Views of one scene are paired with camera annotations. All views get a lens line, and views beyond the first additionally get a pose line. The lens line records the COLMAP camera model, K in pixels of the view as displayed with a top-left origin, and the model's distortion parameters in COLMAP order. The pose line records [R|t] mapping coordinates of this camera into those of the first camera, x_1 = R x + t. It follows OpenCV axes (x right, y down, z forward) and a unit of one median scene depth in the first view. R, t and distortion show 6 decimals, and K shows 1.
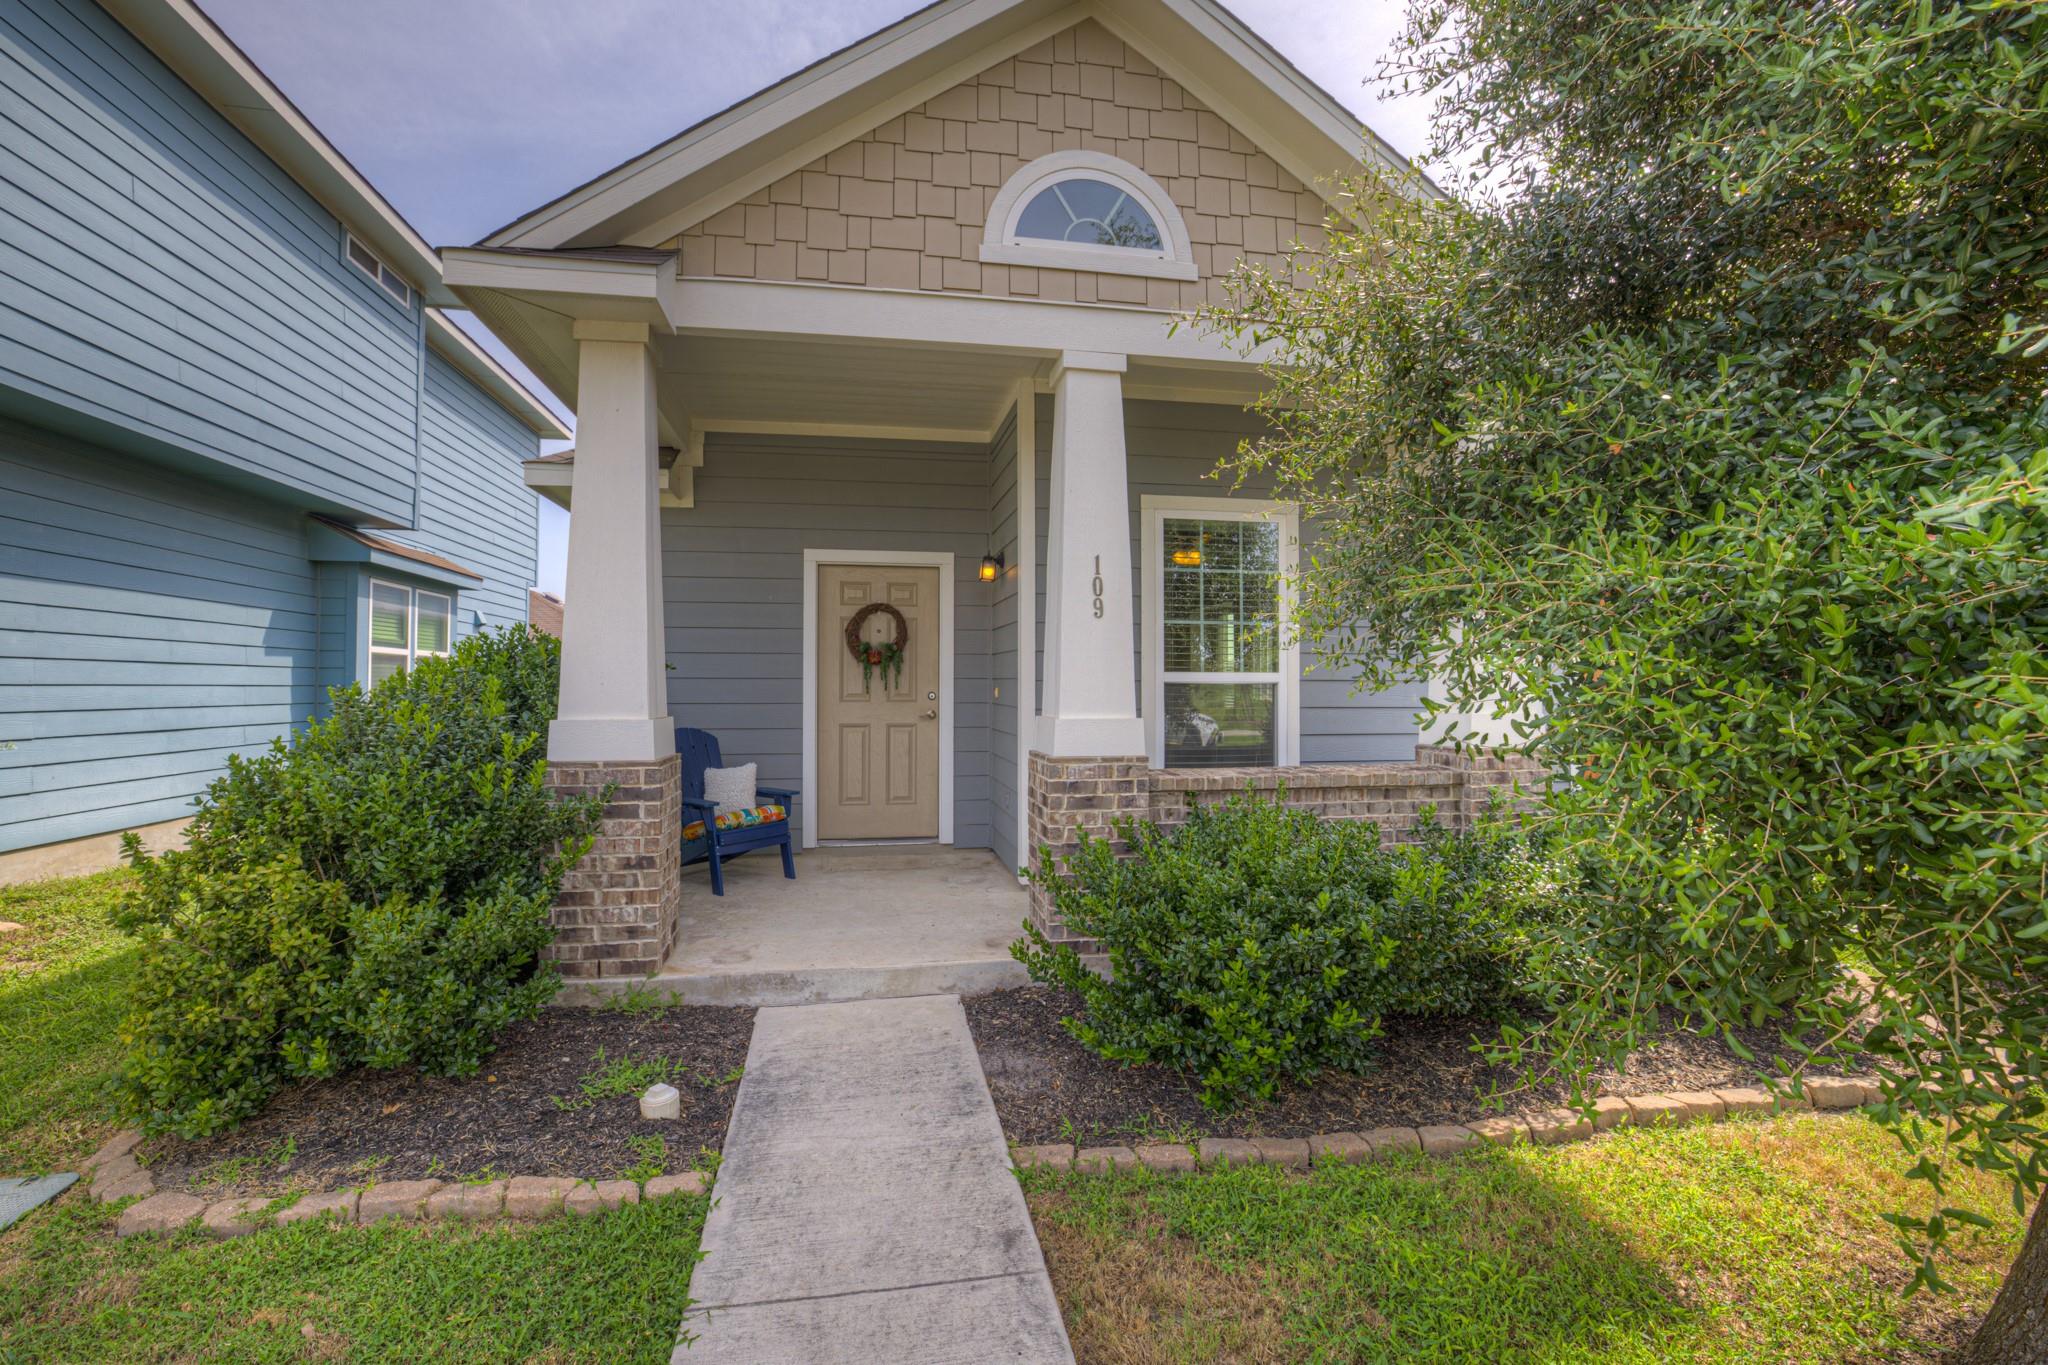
lens RADIAL K [[869.9, 0, 995.3], [0, 869.9, 681.6], [0, 0, 1]] dist [-0.046118, 0.018733]
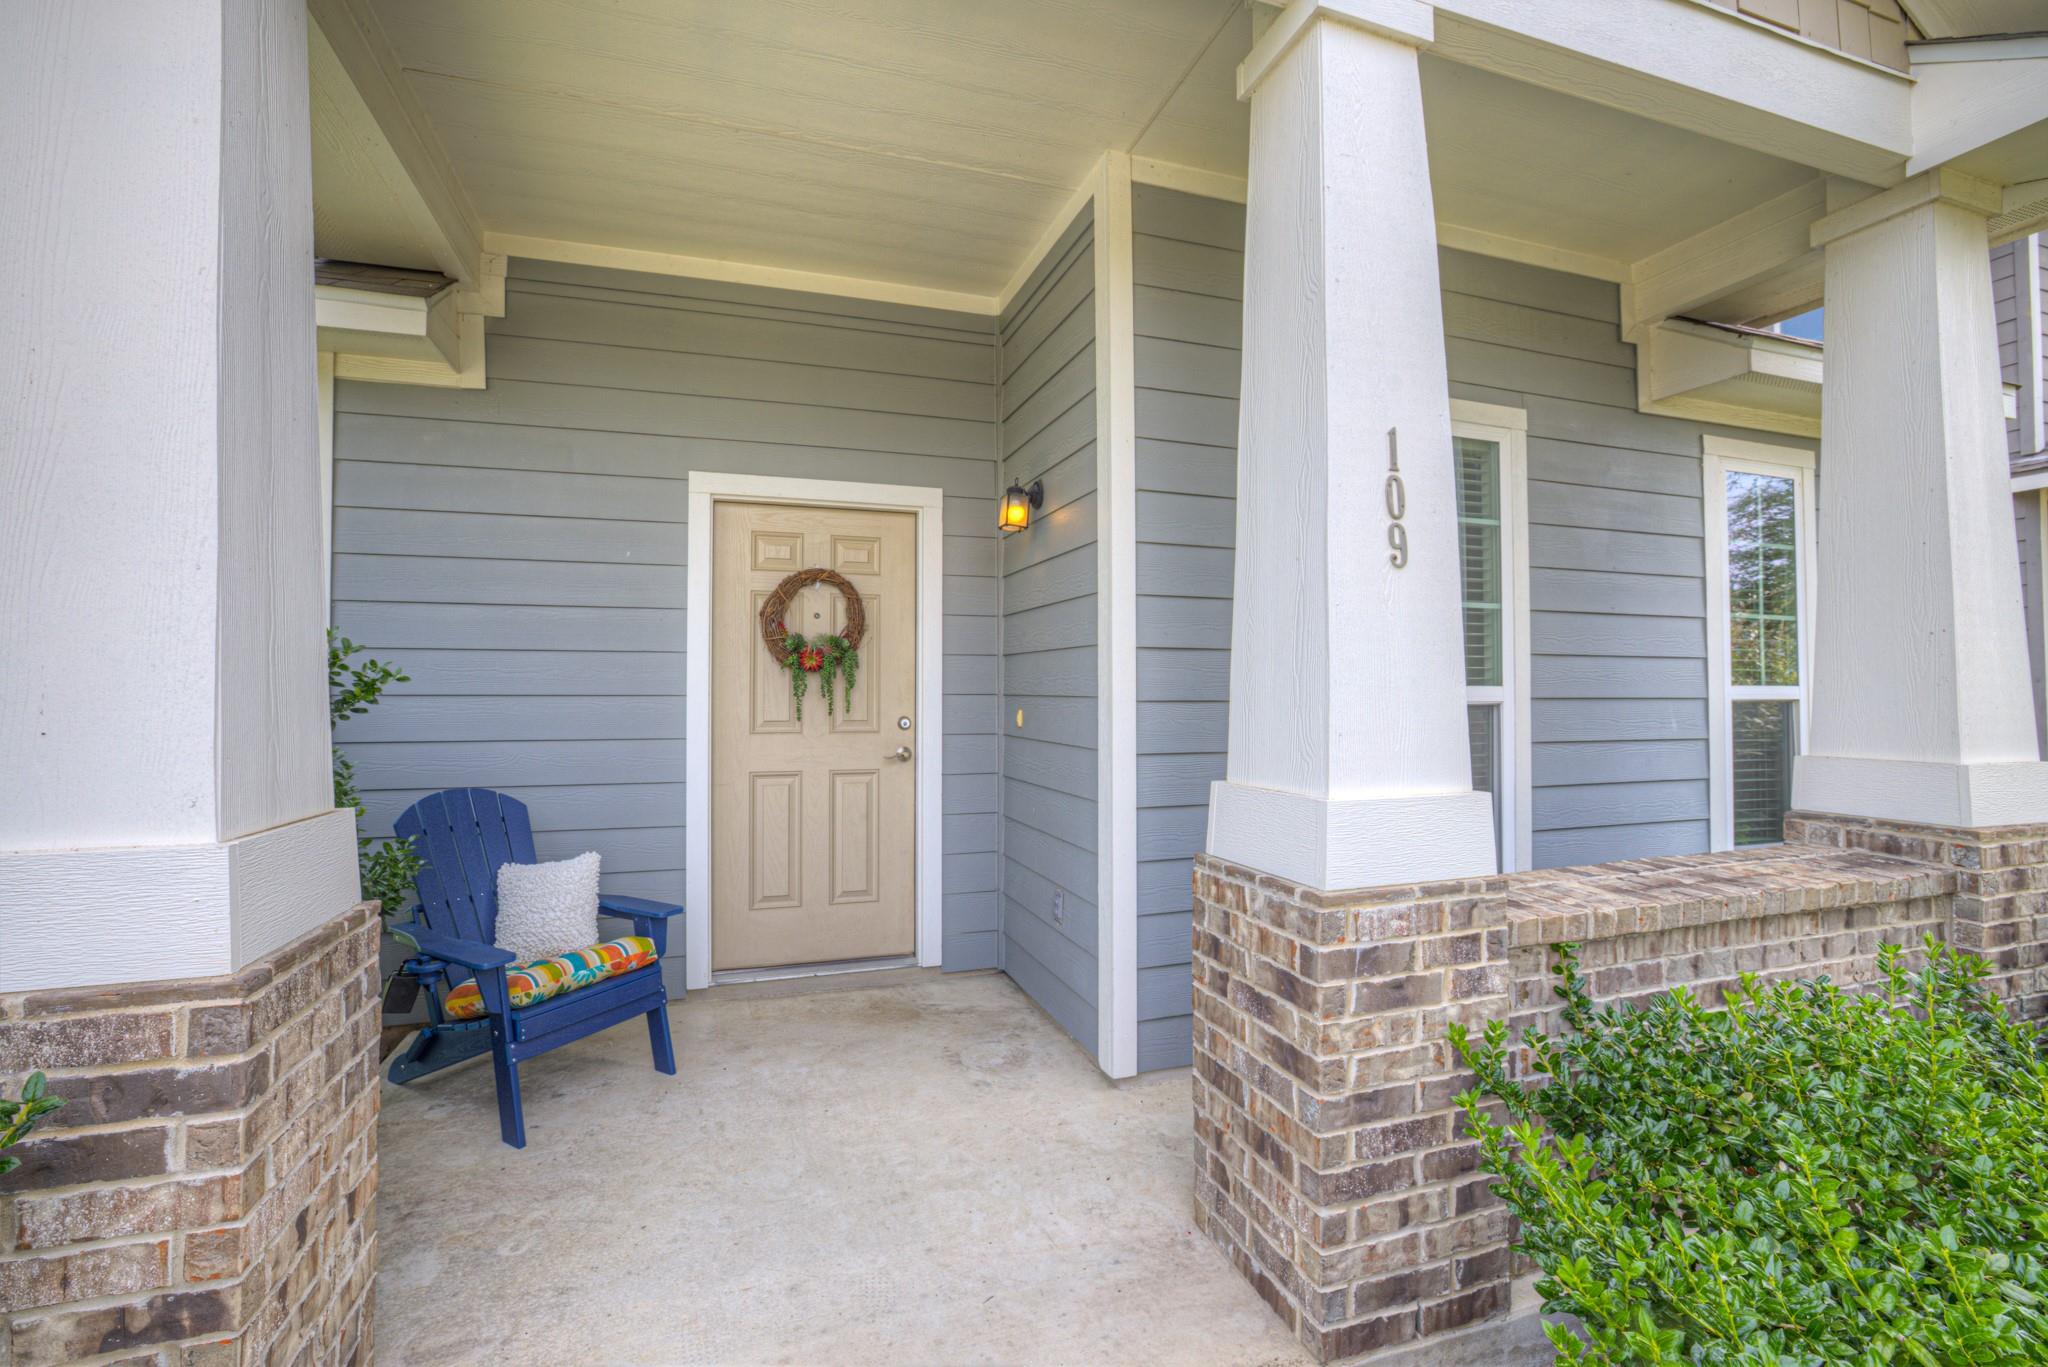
lens RADIAL K [[869.9, 0, 995.3], [0, 869.9, 682.6], [0, 0, 1]] dist [-0.046118, 0.018733]
pose [[0.989756, 0.001014, 0.142766, -0.108376], [-0.000072, 0.999978, -0.006605, -0.008784], [-0.142769, 0.006527, 0.989734, 0.434019]]
